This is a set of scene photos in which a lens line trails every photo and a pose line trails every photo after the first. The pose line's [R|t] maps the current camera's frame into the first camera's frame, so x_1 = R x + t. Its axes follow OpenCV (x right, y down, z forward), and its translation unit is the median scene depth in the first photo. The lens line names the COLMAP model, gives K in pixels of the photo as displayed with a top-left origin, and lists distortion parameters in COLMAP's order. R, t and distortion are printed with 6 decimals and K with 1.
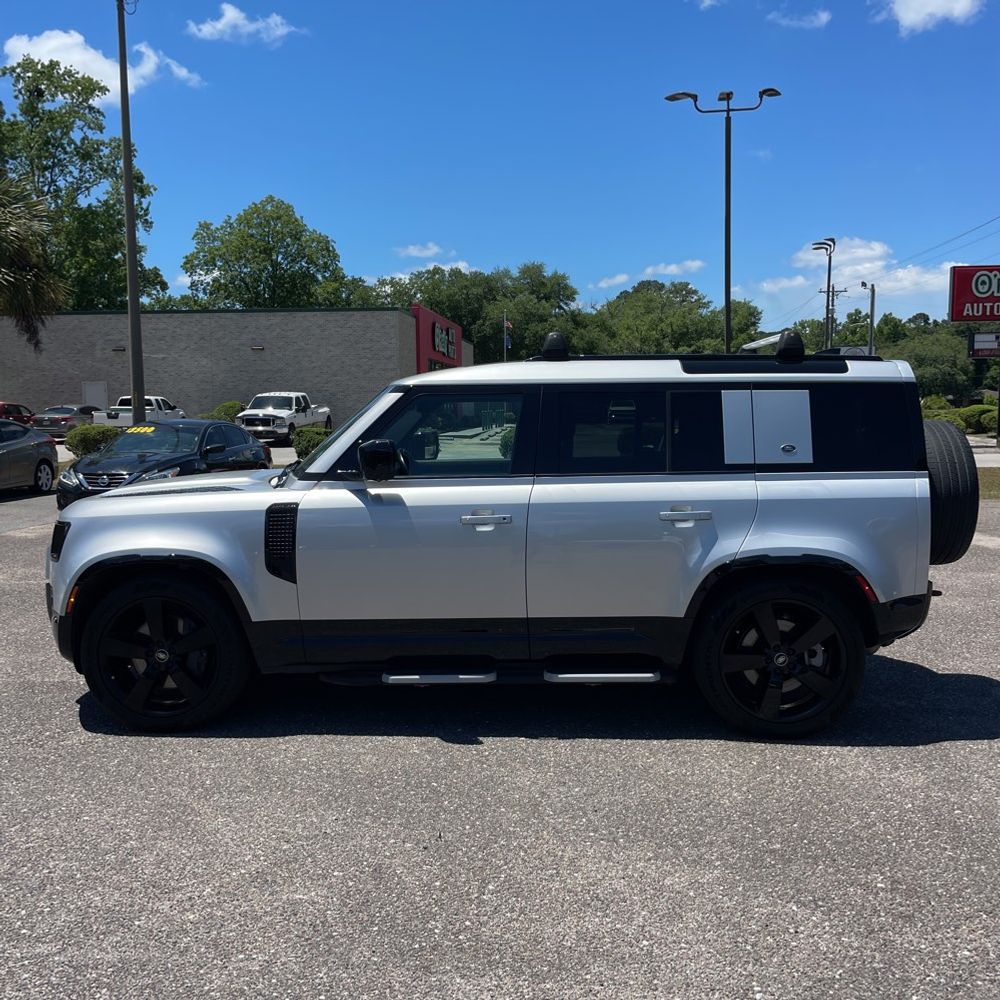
lens RADIAL K [[1058.4, 0, 501.2], [0, 1058.4, 514.2], [0, 0, 1]] dist [0.090644, -0.135447]
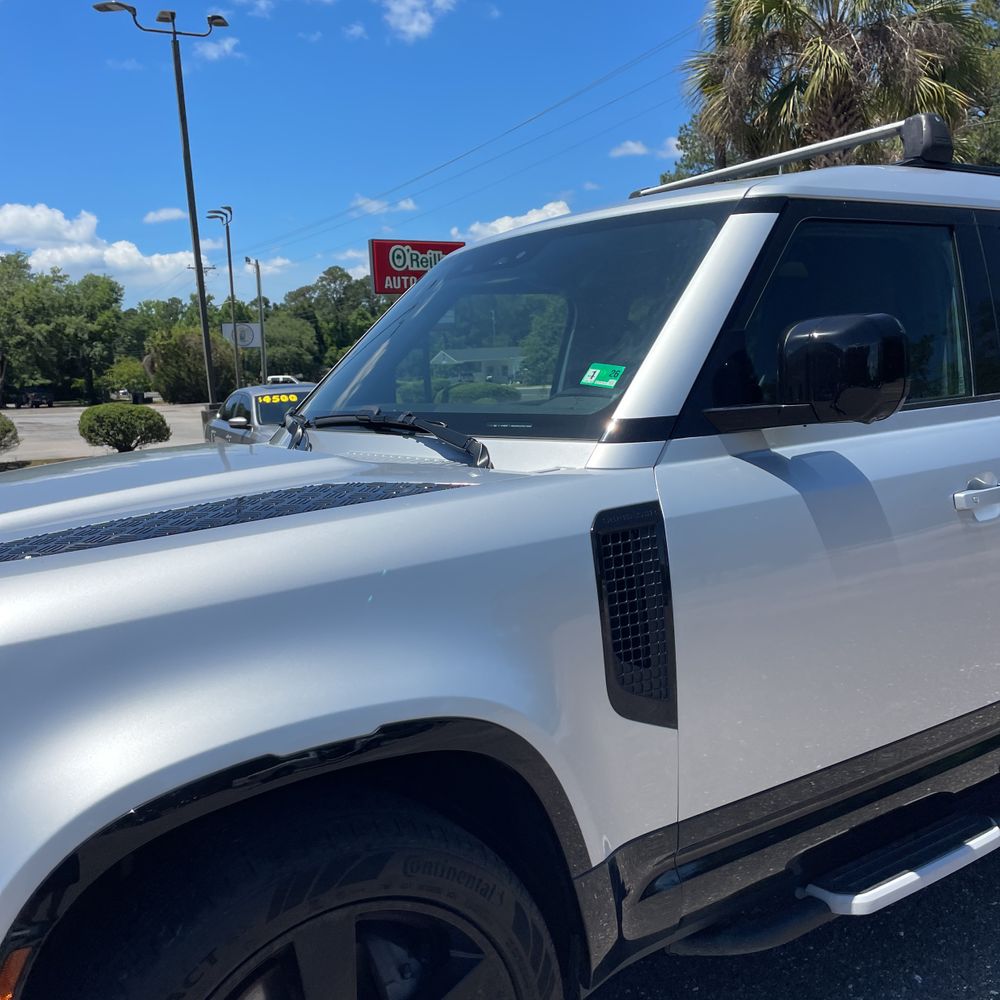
lens RADIAL K [[1030.5, 0, 500.0], [0, 1030.5, 500.0], [0, 0, 1]] dist [0.111394, -0.156937]
pose [[0.808718, -0.101079, 0.579447, -0.088946], [0.099554, 0.994433, 0.034524, -0.007311], [-0.579711, 0.029766, 0.814278, 0.153041]]
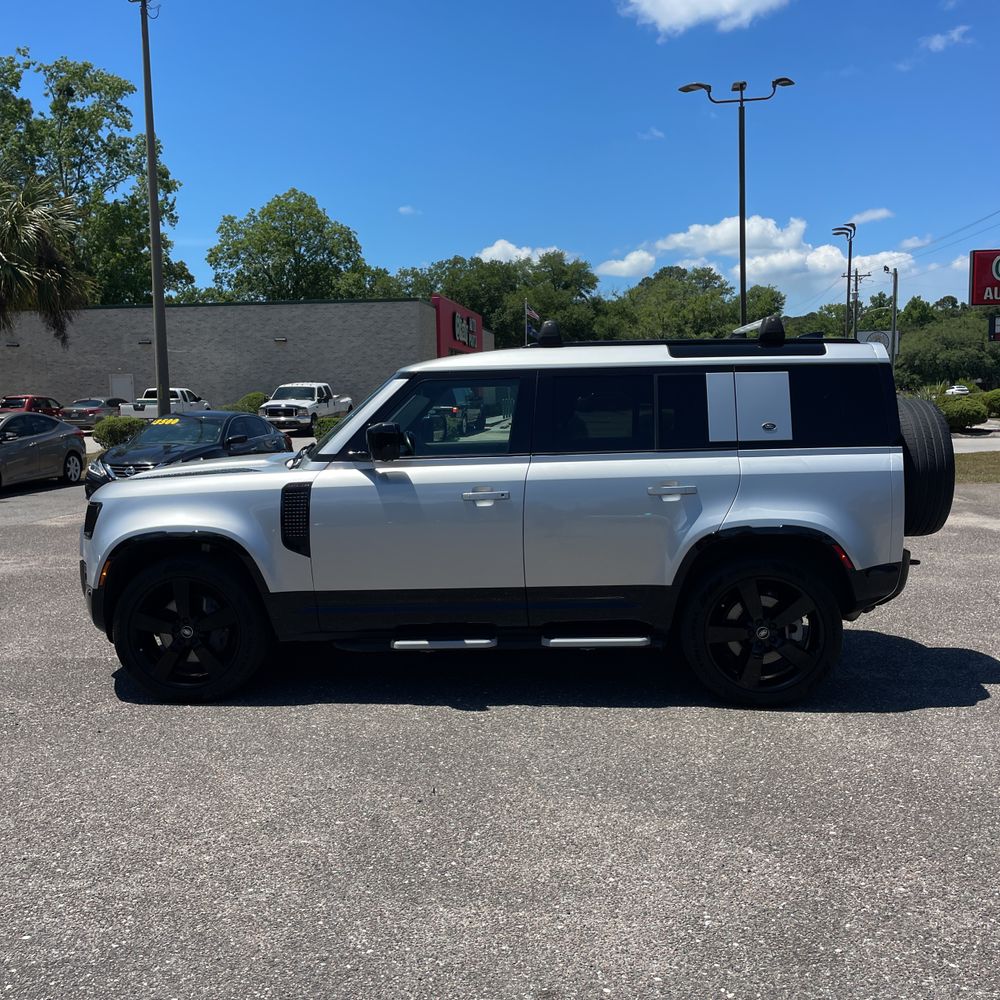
lens RADIAL K [[1066.1, 0, 500.3], [0, 1066.1, 486.4], [0, 0, 1]] dist [0.096649, -0.146938]
pose [[0.999661, -0.007316, -0.024997, 0.006156], [0.006937, 0.999860, -0.015210, 0.000908], [0.025105, 0.015031, 0.999572, -0.016020]]
